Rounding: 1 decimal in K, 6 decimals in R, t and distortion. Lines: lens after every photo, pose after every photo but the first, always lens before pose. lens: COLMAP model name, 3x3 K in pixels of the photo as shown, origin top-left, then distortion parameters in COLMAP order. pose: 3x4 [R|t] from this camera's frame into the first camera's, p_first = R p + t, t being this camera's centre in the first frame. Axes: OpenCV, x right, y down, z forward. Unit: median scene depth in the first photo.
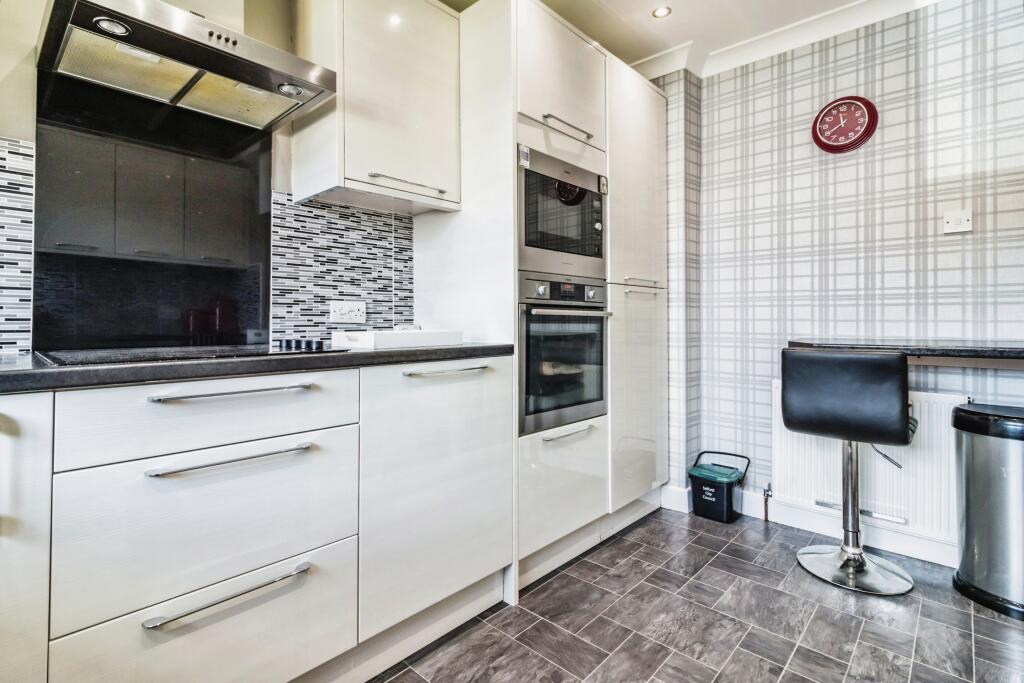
lens RADIAL K [[502.0, 0, 513.2], [0, 502.0, 313.0], [0, 0, 1]] dist [-0.000216, 0.000174]
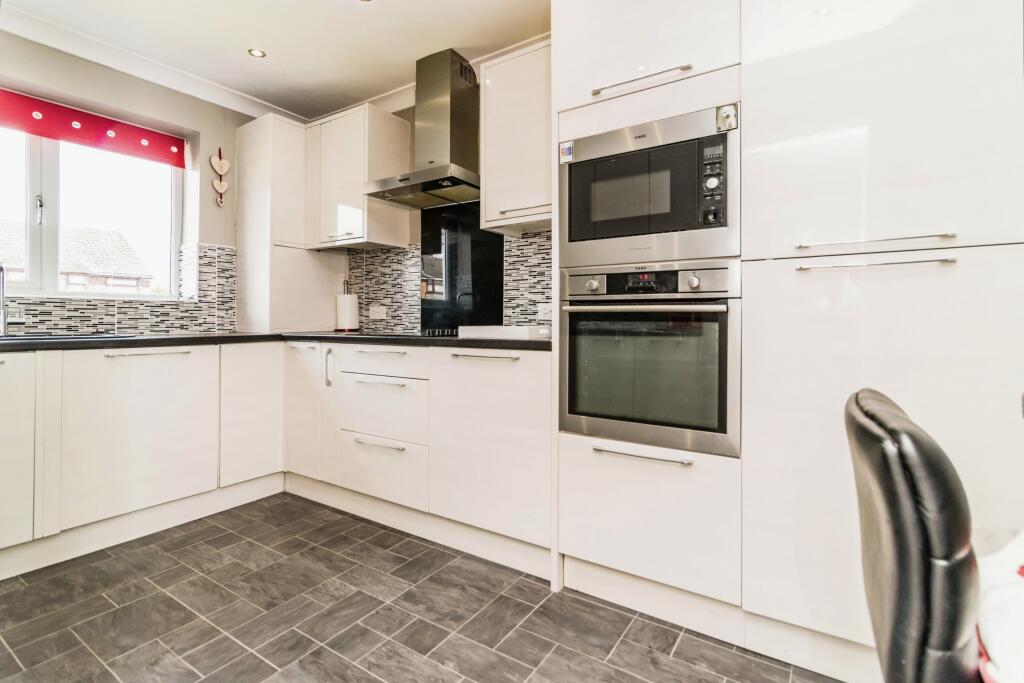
lens RADIAL K [[489.7, 0, 494.6], [0, 489.7, 317.2], [0, 0, 1]] dist [-0.000253, 0.000065]
pose [[0.139654, -0.003569, -0.990194, 0.961252], [0.014054, 0.999900, -0.001622, 0.013516], [0.990101, -0.013690, 0.139690, 0.721167]]
